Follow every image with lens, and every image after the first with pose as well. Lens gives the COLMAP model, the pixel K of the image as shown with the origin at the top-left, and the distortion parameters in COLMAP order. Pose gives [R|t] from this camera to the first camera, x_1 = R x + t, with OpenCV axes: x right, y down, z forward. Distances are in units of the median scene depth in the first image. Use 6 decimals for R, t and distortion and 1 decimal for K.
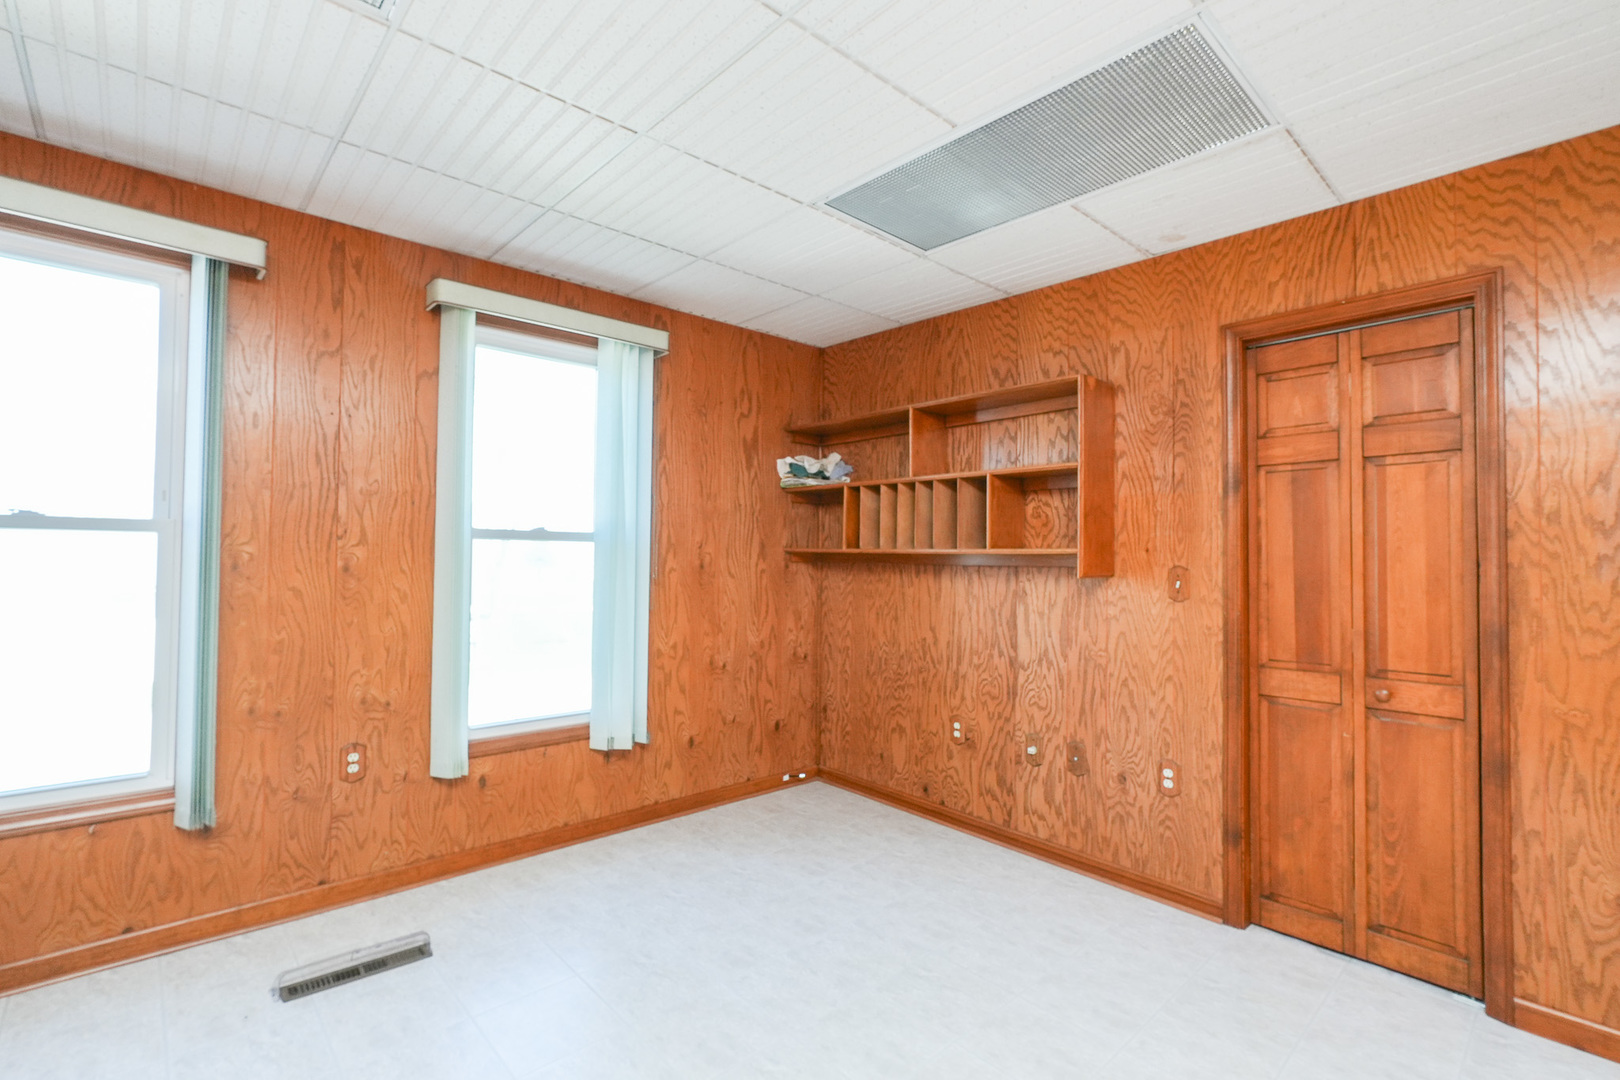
lens RADIAL K [[734.9, 0, 798.3], [0, 734.9, 547.8], [0, 0, 1]] dist [-0.018402, 0.002767]
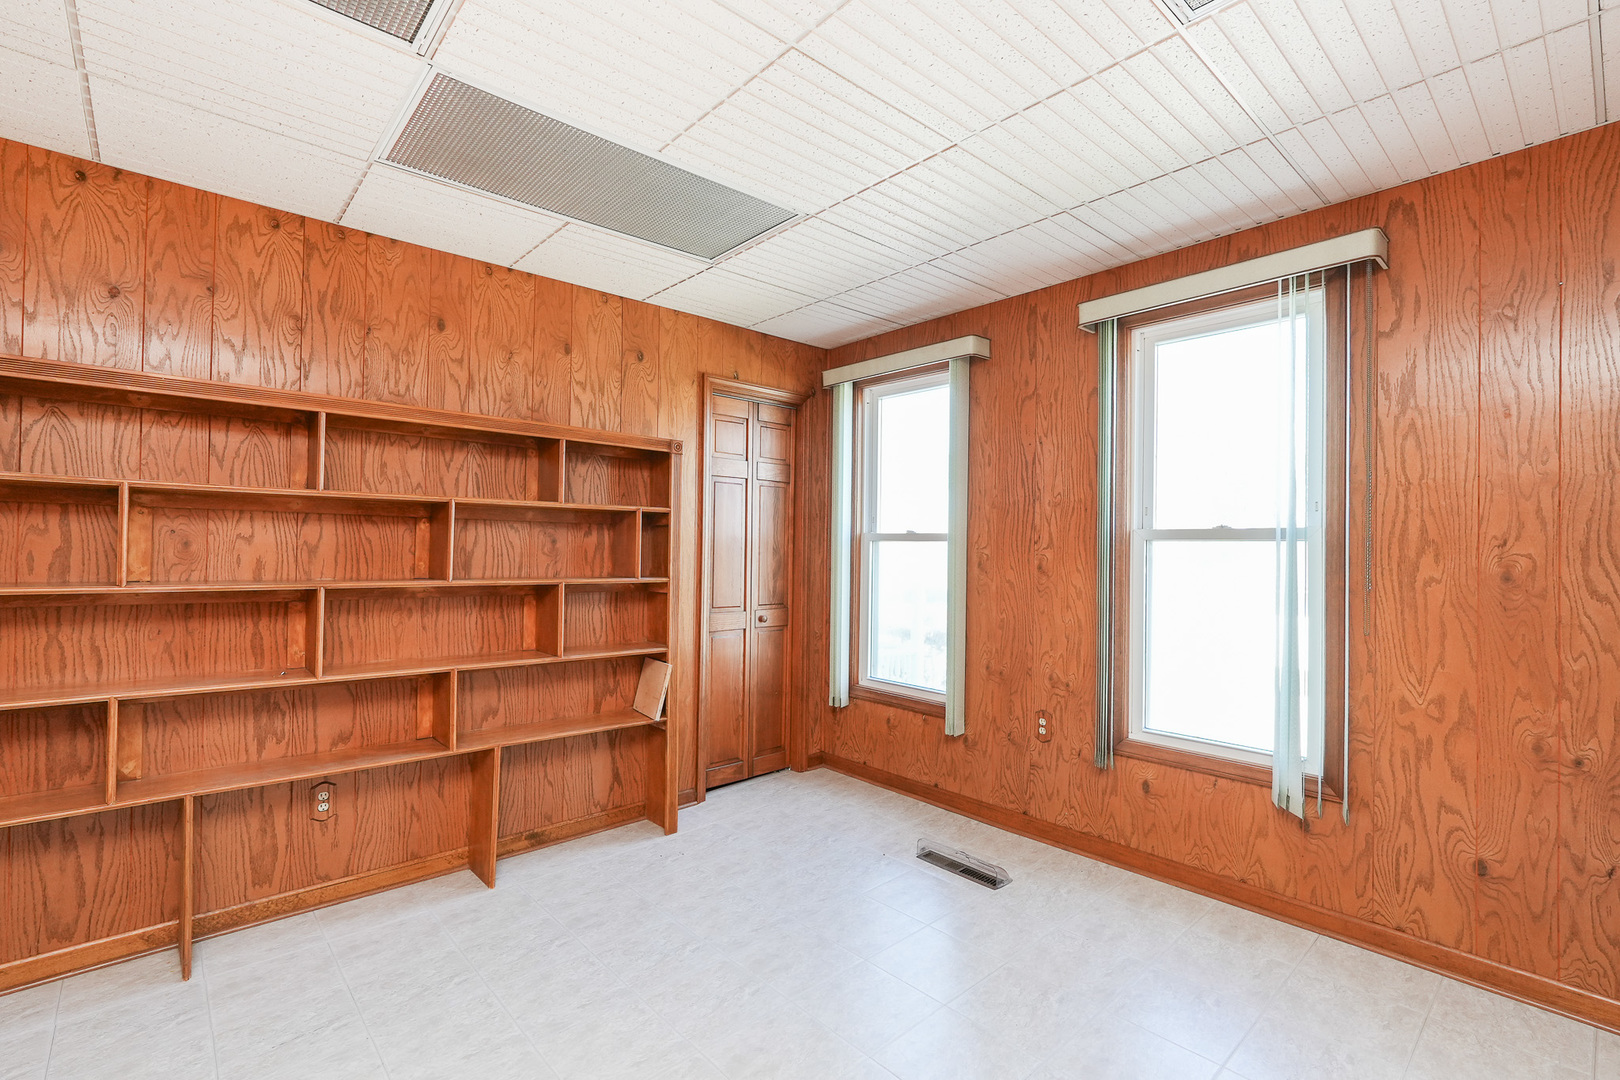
lens RADIAL K [[734.9, 0, 797.7], [0, 734.9, 537.8], [0, 0, 1]] dist [-0.018402, 0.002767]
pose [[-0.017217, -0.020517, -0.999641, 0.618240], [0.008771, 0.999748, -0.020670, 0.000609], [0.999813, -0.009123, -0.017032, 0.599726]]
